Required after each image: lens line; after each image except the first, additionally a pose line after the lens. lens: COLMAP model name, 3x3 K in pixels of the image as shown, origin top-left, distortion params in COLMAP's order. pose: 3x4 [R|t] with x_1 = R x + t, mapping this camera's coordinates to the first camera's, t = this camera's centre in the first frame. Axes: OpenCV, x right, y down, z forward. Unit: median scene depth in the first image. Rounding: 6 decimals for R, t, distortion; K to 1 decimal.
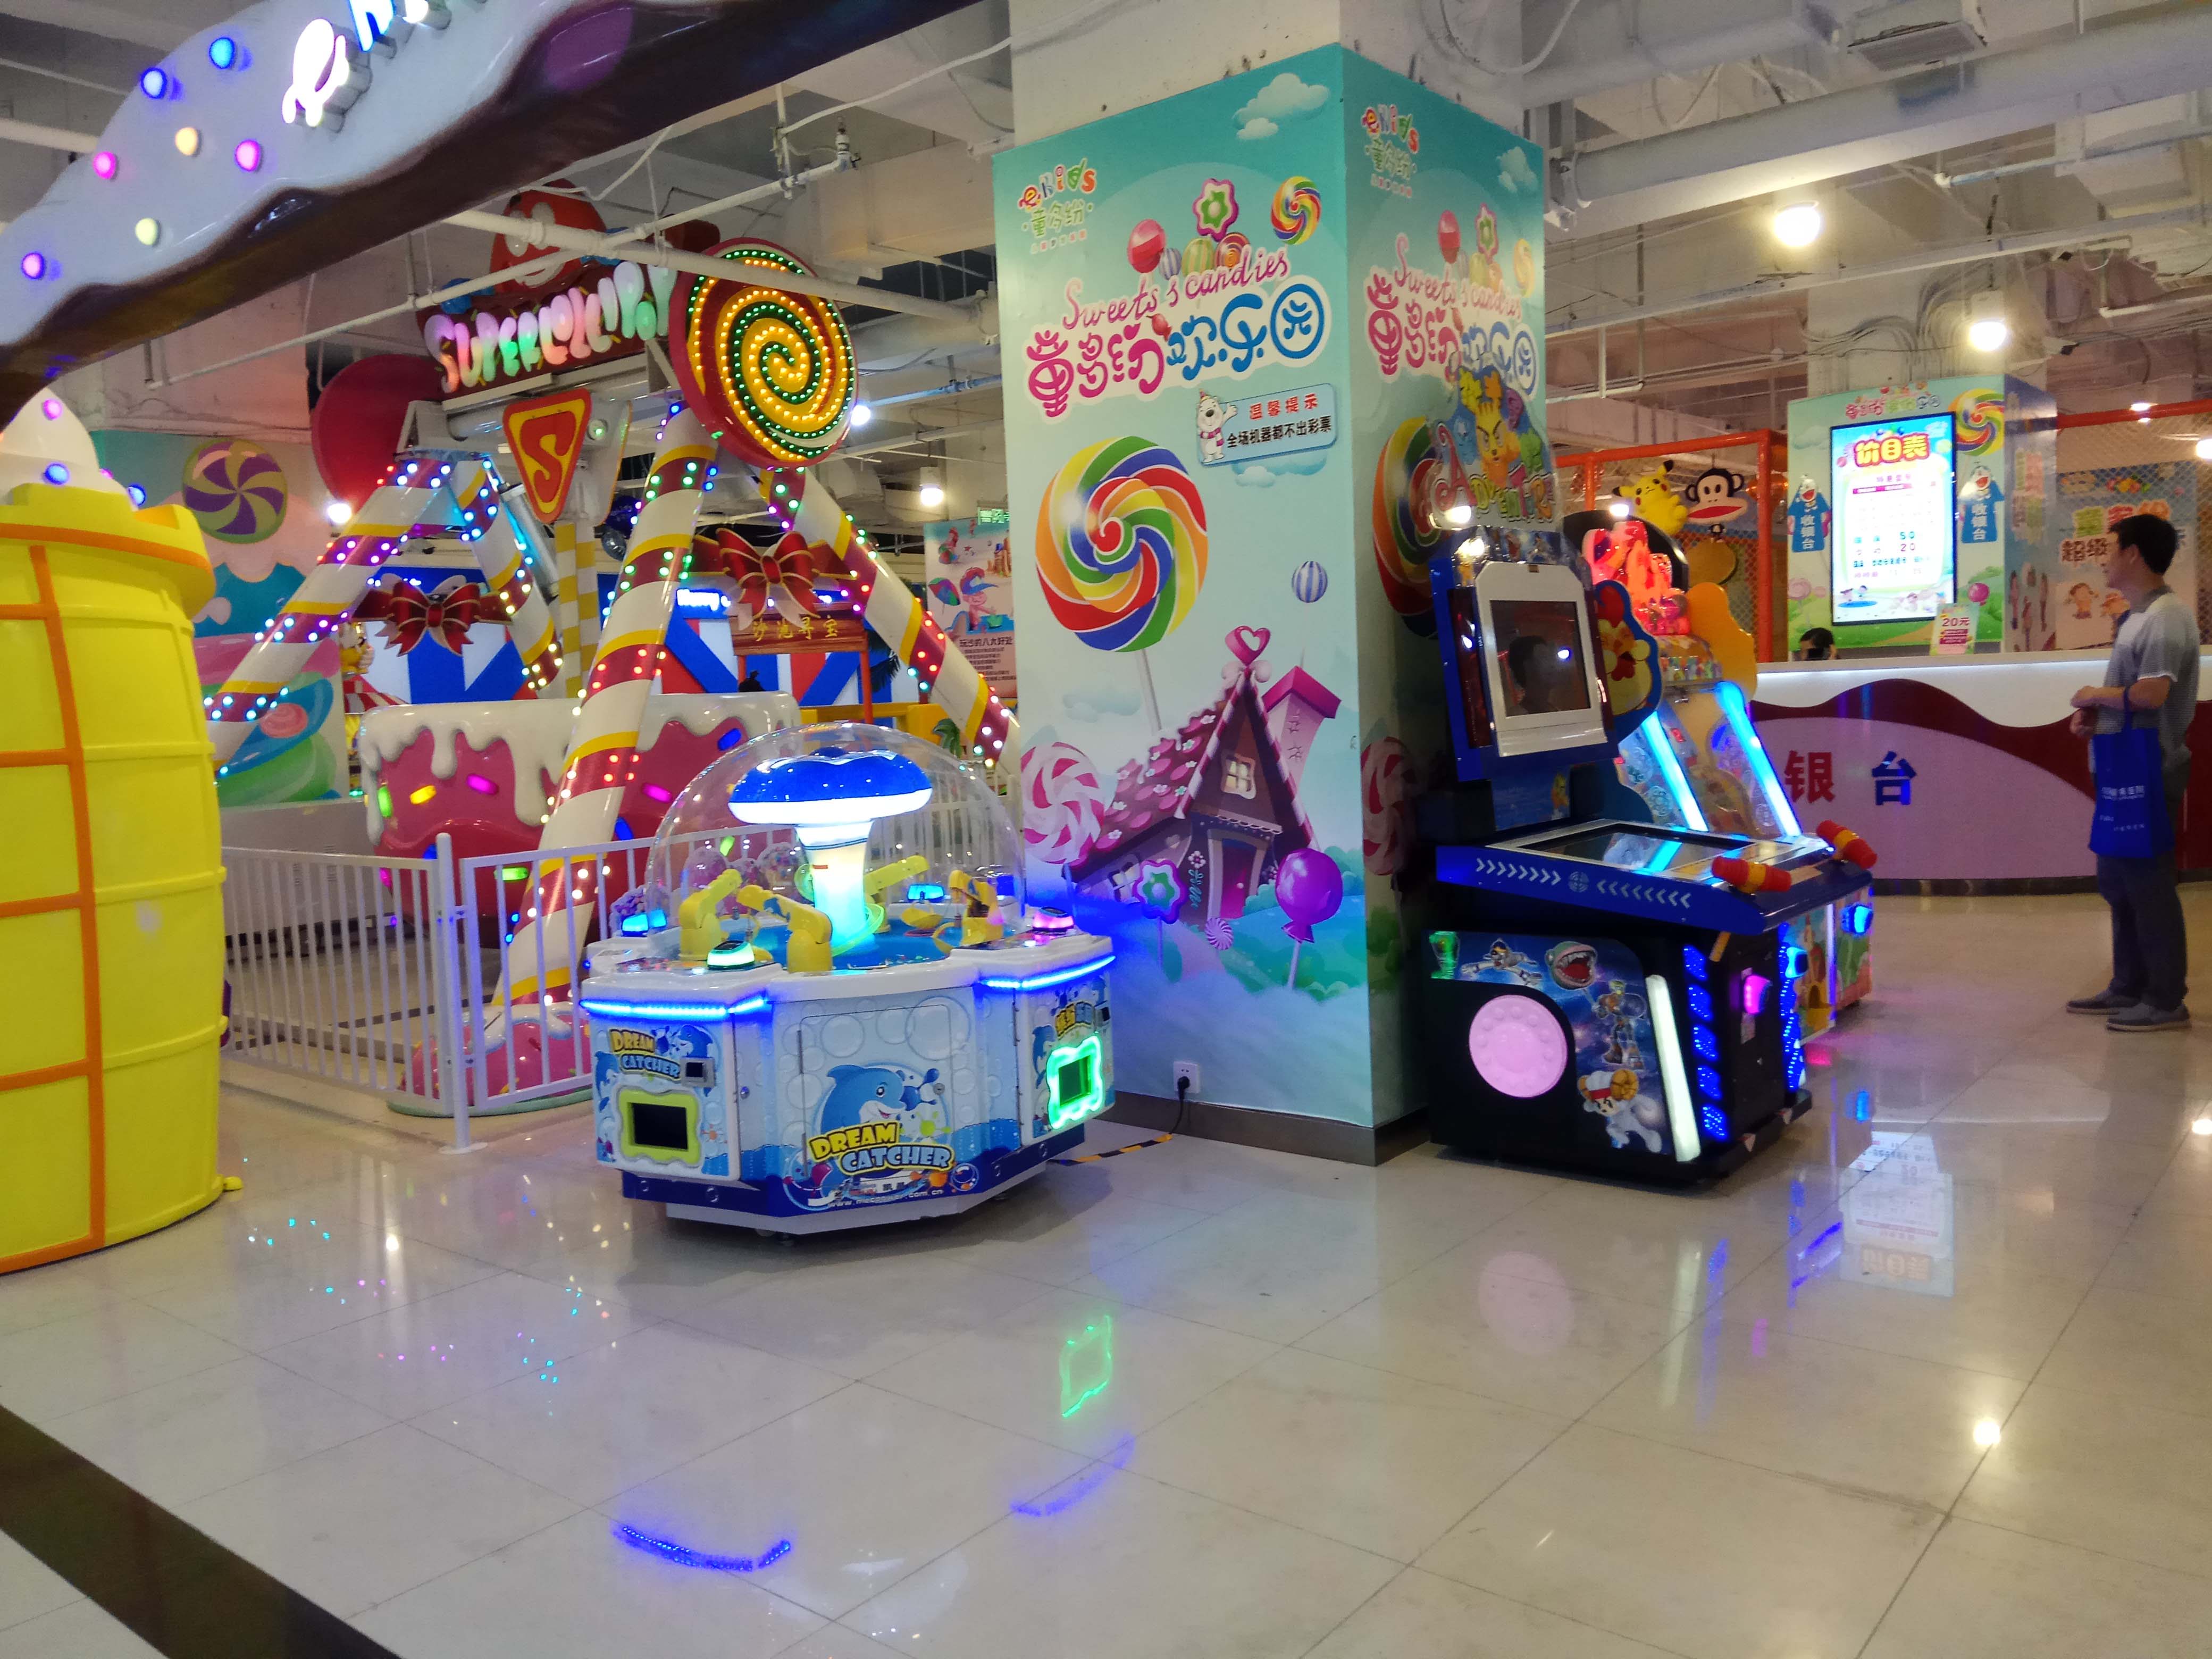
lens RADIAL K [[1686.9, 0, 1098.1], [0, 1686.9, 821.2], [0, 0, 1]] dist [0.117250, -0.188303]
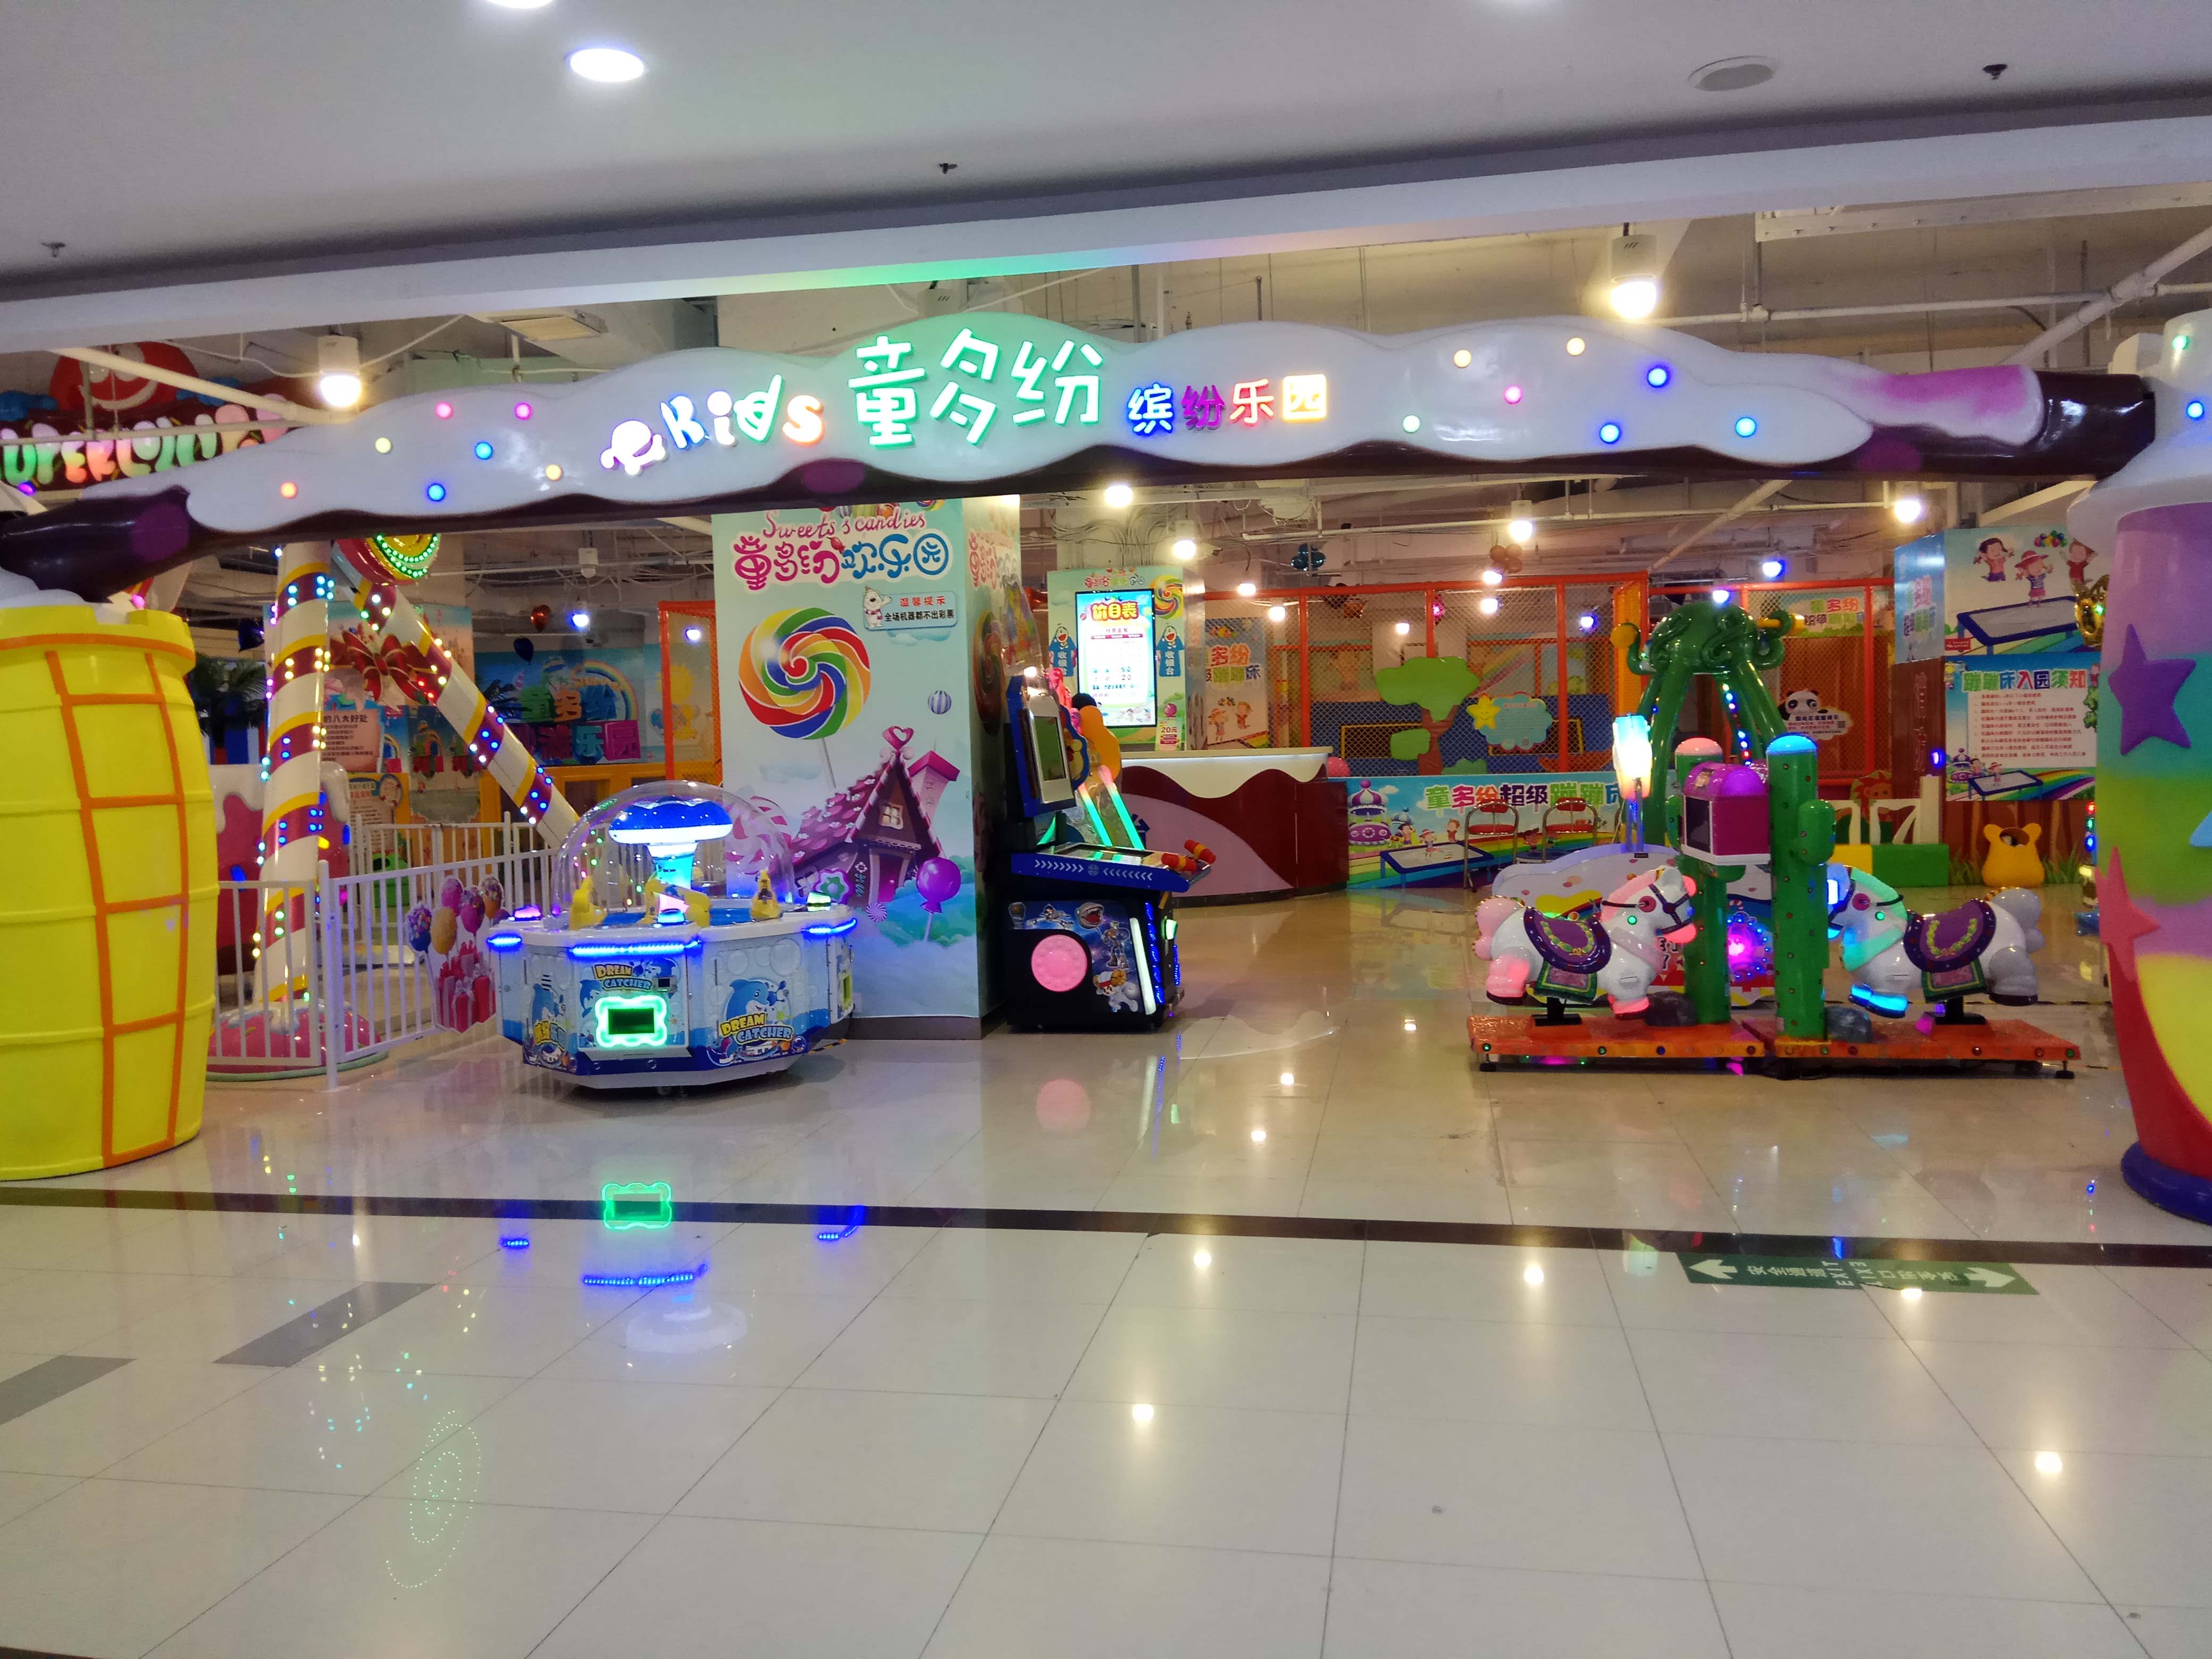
lens RADIAL K [[1686.9, 0, 1098.1], [0, 1686.9, 821.2], [0, 0, 1]] dist [0.117250, -0.188303]
pose [[0.878801, -0.002356, 0.477182, -0.320121], [0.026049, 0.998734, -0.043043, 0.033517], [-0.476477, 0.050256, 0.877750, -0.336428]]
